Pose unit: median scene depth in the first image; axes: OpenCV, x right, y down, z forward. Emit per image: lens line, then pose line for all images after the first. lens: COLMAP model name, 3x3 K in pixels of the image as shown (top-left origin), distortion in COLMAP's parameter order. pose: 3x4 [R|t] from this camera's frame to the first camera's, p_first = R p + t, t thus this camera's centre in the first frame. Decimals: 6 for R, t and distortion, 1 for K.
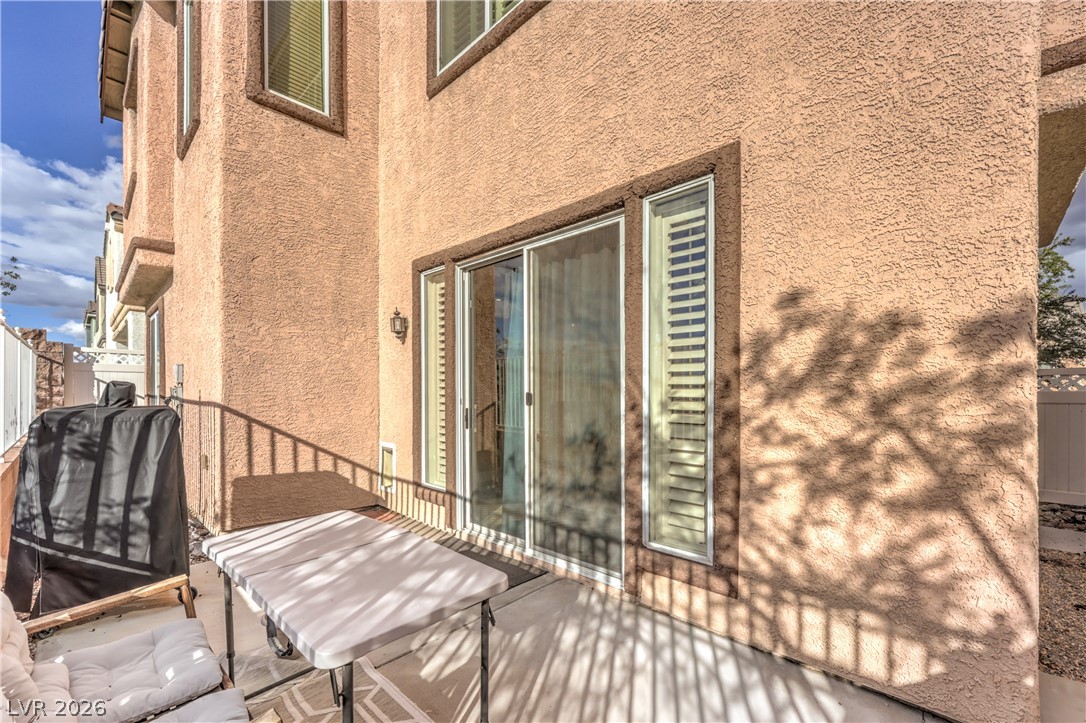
lens RADIAL K [[451.1, 0, 551.2], [0, 451.1, 396.7], [0, 0, 1]] dist [-0.000993, -0.000151]
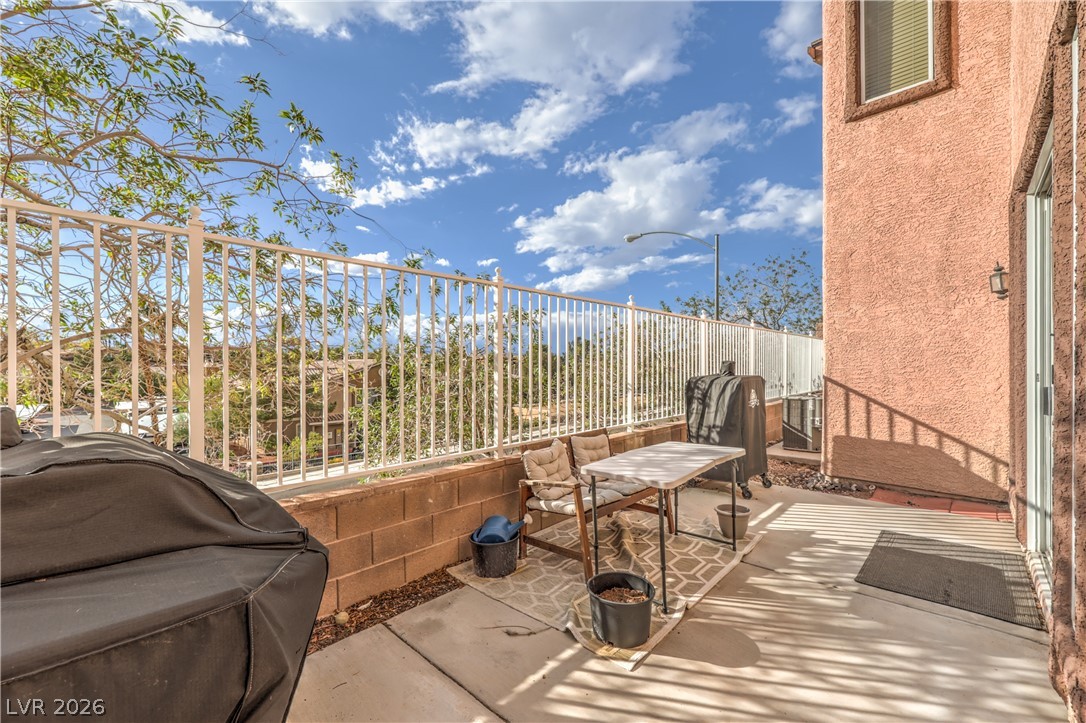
lens RADIAL K [[446.3, 0, 541.0], [0, 446.3, 369.1], [0, 0, 1]] dist [0.000103, -0.000108]
pose [[-0.008981, 0.001180, -0.999959, 0.511027], [-0.002417, 0.999996, 0.001202, -0.001855], [0.999957, 0.002428, -0.008978, 0.187955]]
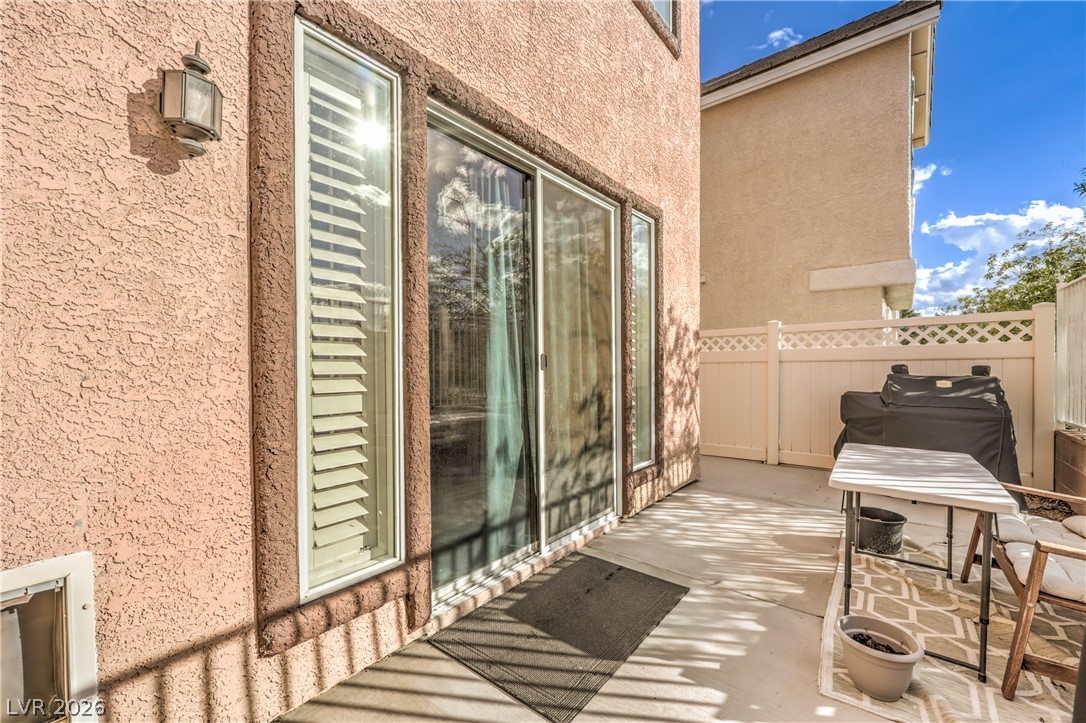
lens RADIAL K [[446.3, 0, 541.0], [0, 446.3, 369.1], [0, 0, 1]] dist [0.000103, -0.000108]
pose [[-0.075572, -0.011361, 0.997076, -0.678678], [0.013508, 0.999832, 0.012416, 0.006049], [-0.997049, 0.014406, -0.075406, 0.859946]]
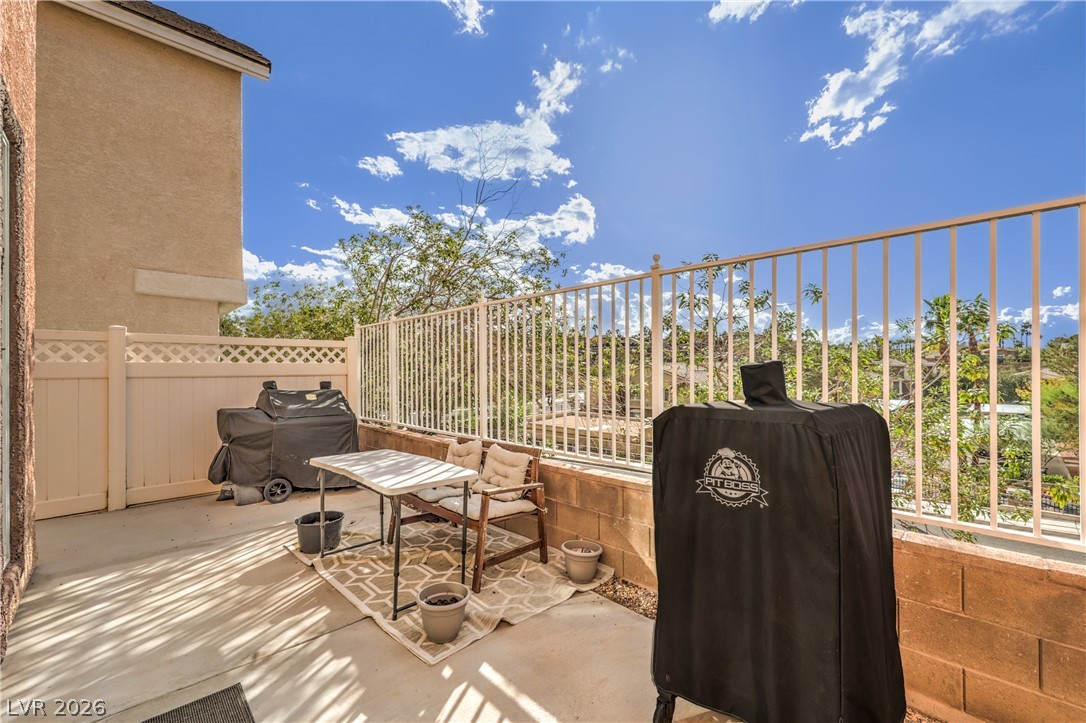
lens RADIAL K [[446.3, 0, 541.0], [0, 446.3, 369.1], [0, 0, 1]] dist [0.000103, -0.000108]
pose [[-0.998550, -0.002359, 0.053778, -0.446841], [-0.002295, 0.999997, 0.001241, -0.014061], [-0.053780, 0.001116, -0.998552, 1.053738]]
